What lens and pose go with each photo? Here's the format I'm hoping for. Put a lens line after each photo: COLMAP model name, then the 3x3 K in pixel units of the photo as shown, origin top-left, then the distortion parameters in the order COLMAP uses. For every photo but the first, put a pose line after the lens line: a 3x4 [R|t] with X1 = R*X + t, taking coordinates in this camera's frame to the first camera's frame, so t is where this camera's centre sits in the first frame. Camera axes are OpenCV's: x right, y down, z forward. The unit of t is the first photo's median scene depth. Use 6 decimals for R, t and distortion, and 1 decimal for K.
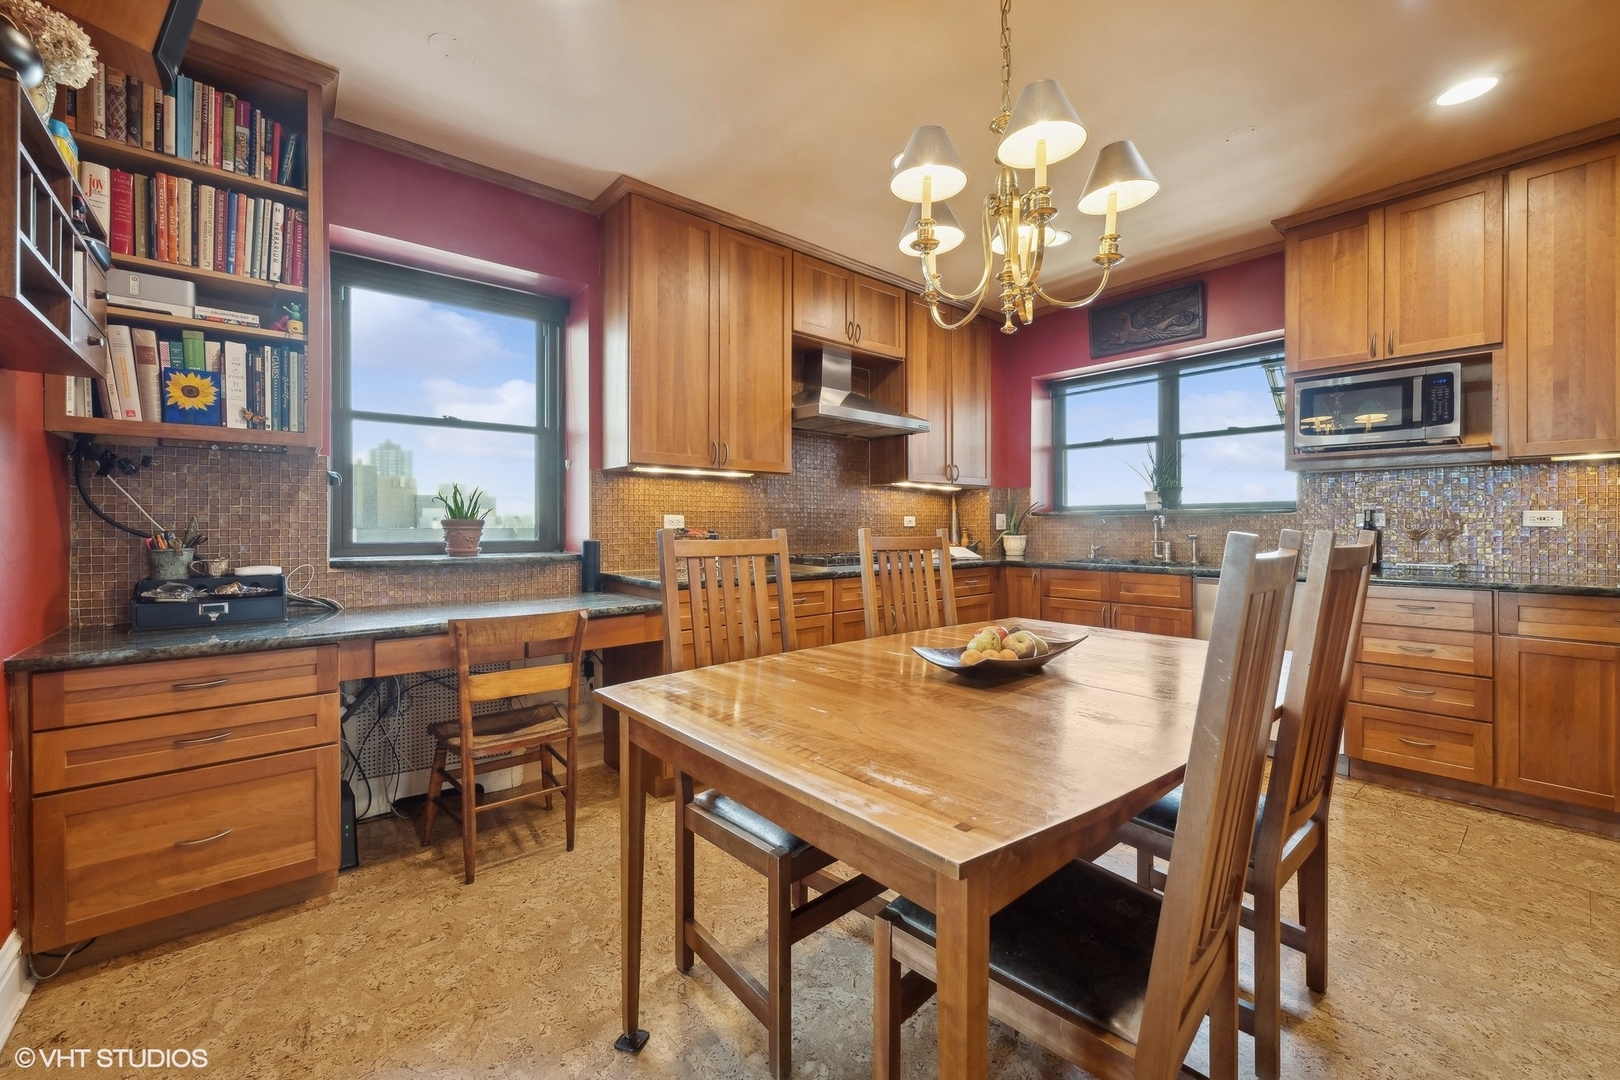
lens RADIAL K [[648.7, 0, 807.5], [0, 648.7, 528.4], [0, 0, 1]] dist [-0.002586, 0.000300]
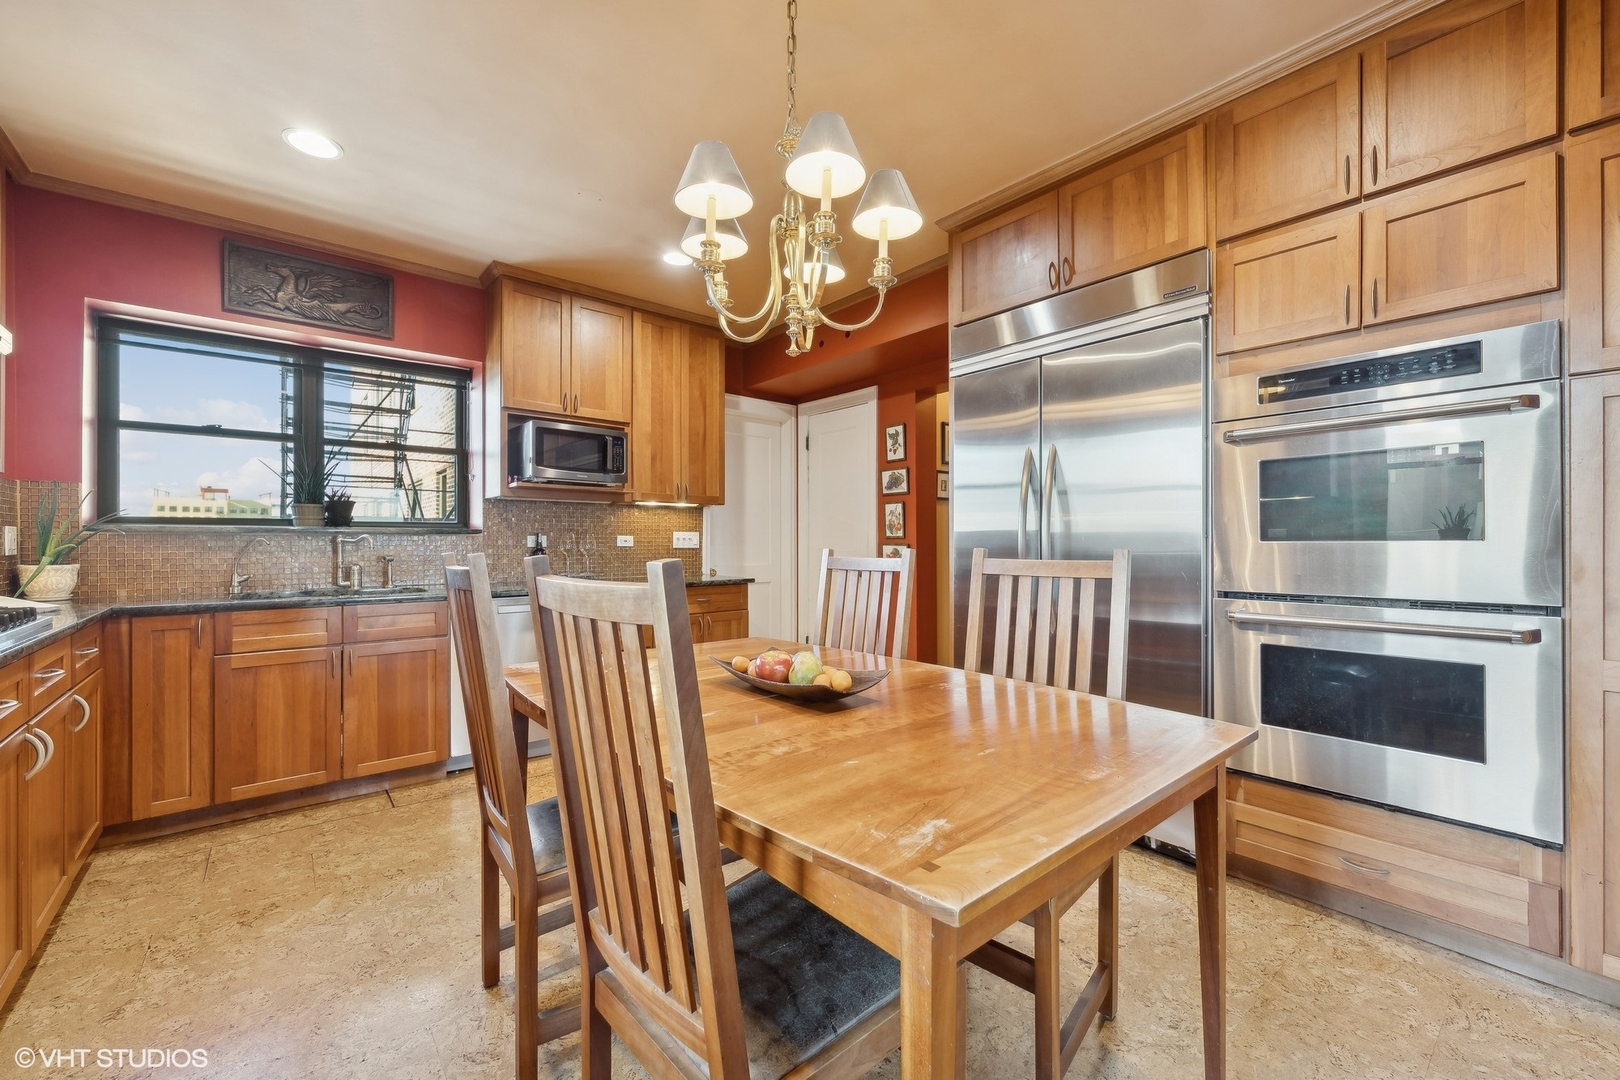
lens RADIAL K [[648.7, 0, 810.2], [0, 648.7, 544.4], [0, 0, 1]] dist [-0.002586, 0.000300]
pose [[0.009183, -0.000067, 0.999958, -0.384782], [0.006988, 0.999976, 0.000003, -0.004294], [-0.999933, 0.006988, 0.009183, 0.535339]]
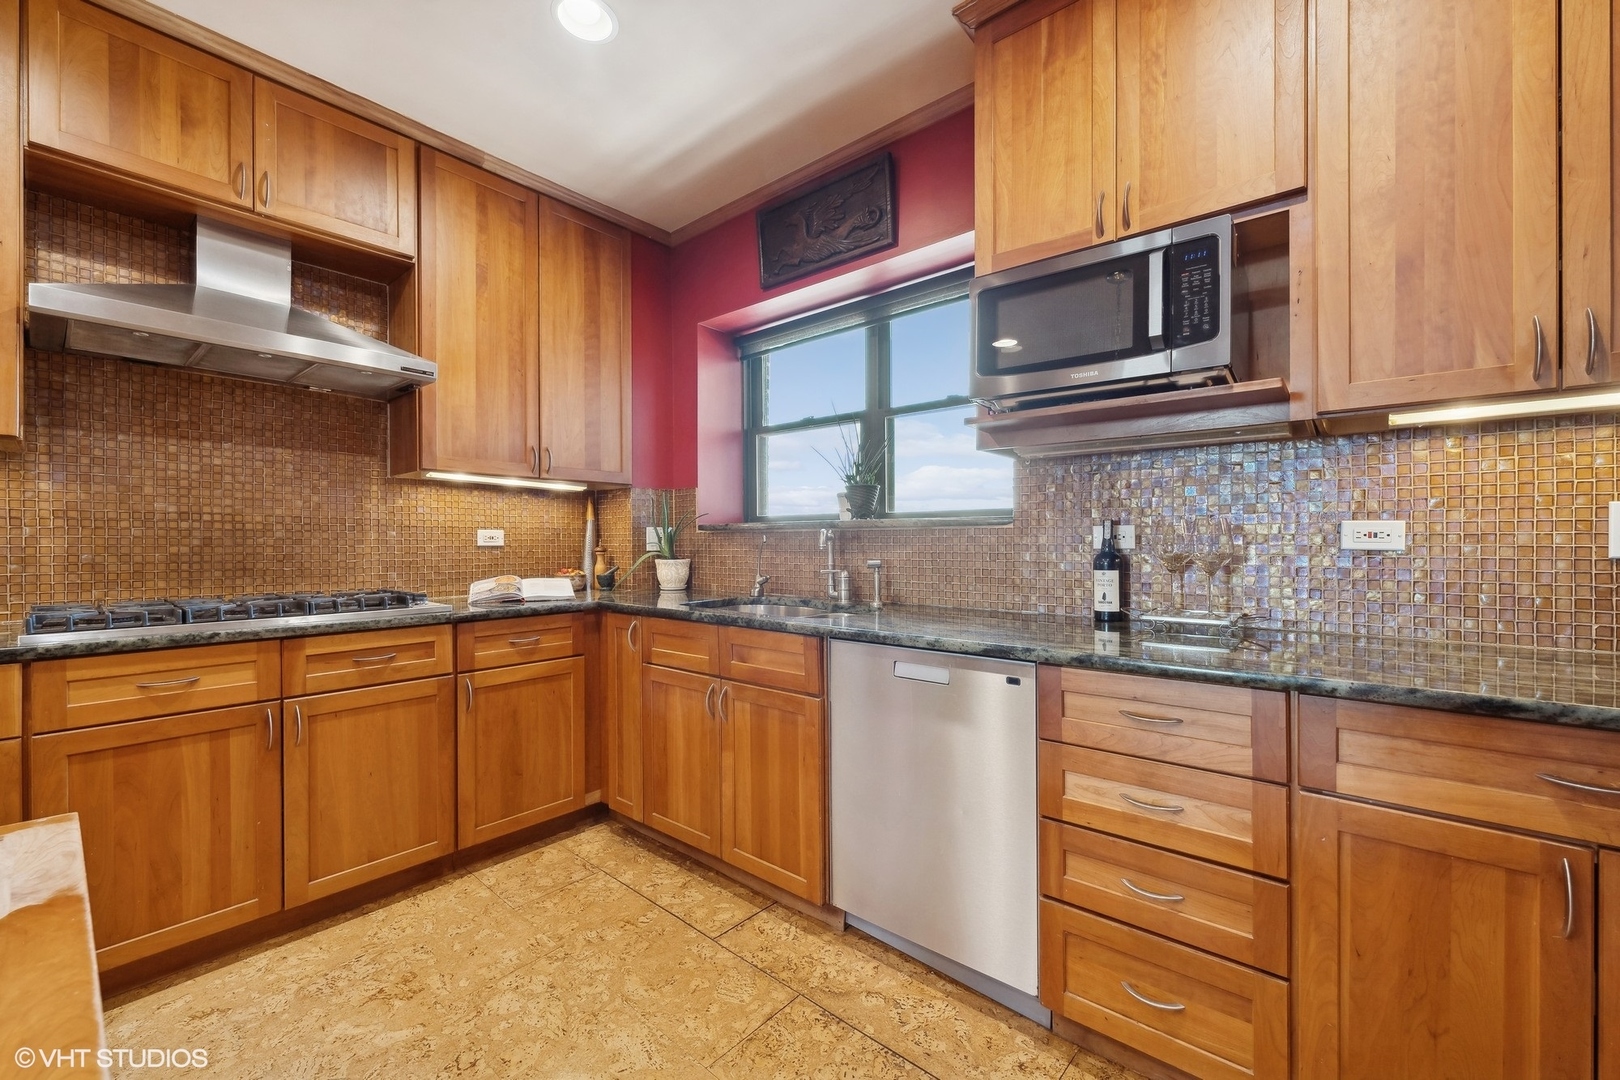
lens RADIAL K [[648.7, 0, 799.7], [0, 648.7, 542.4], [0, 0, 1]] dist [-0.002586, 0.000300]
pose [[0.989220, 0.002050, 0.146420, 0.567091], [-0.001324, 0.999986, -0.005059, -0.005380], [-0.146429, 0.004811, 0.989210, 0.520067]]
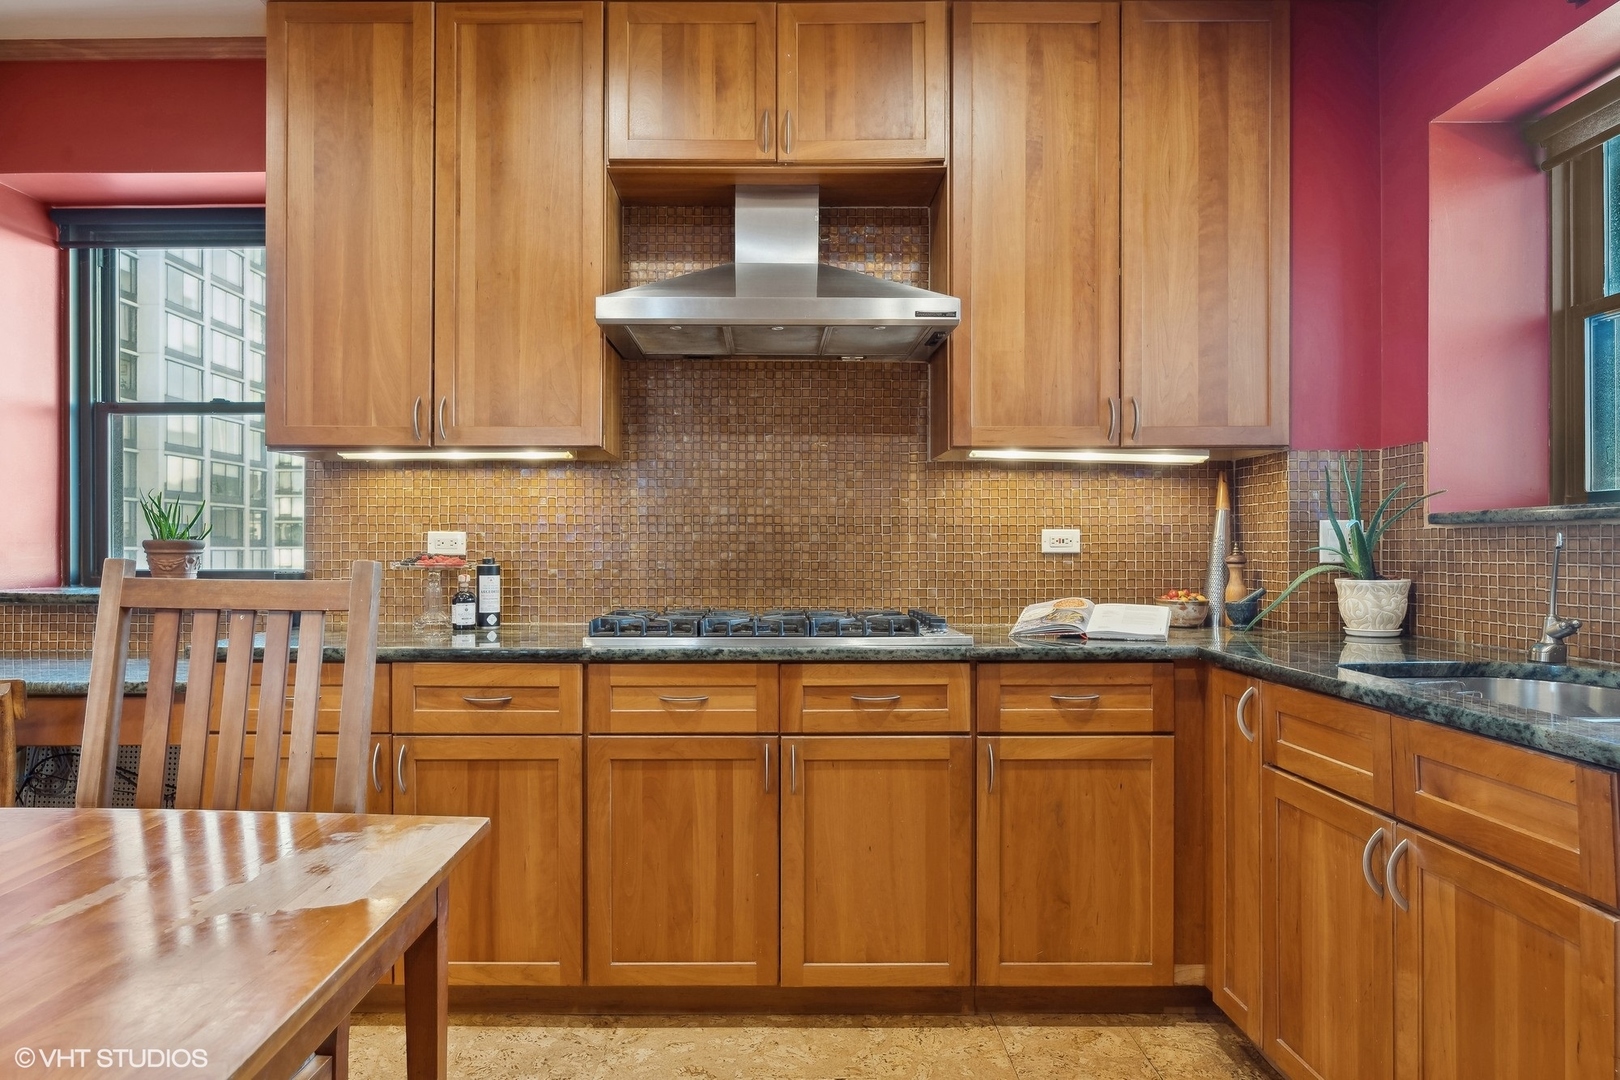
lens RADIAL K [[972.7, 0, 799.5], [0, 972.7, 552.4], [0, 0, 1]] dist [-0.005482, 0.002234]
pose [[0.755561, 0.005033, -0.655059, 0.695941], [-0.004675, 0.999986, 0.002292, -0.005854], [0.655061, 0.001330, 0.755574, 0.631881]]
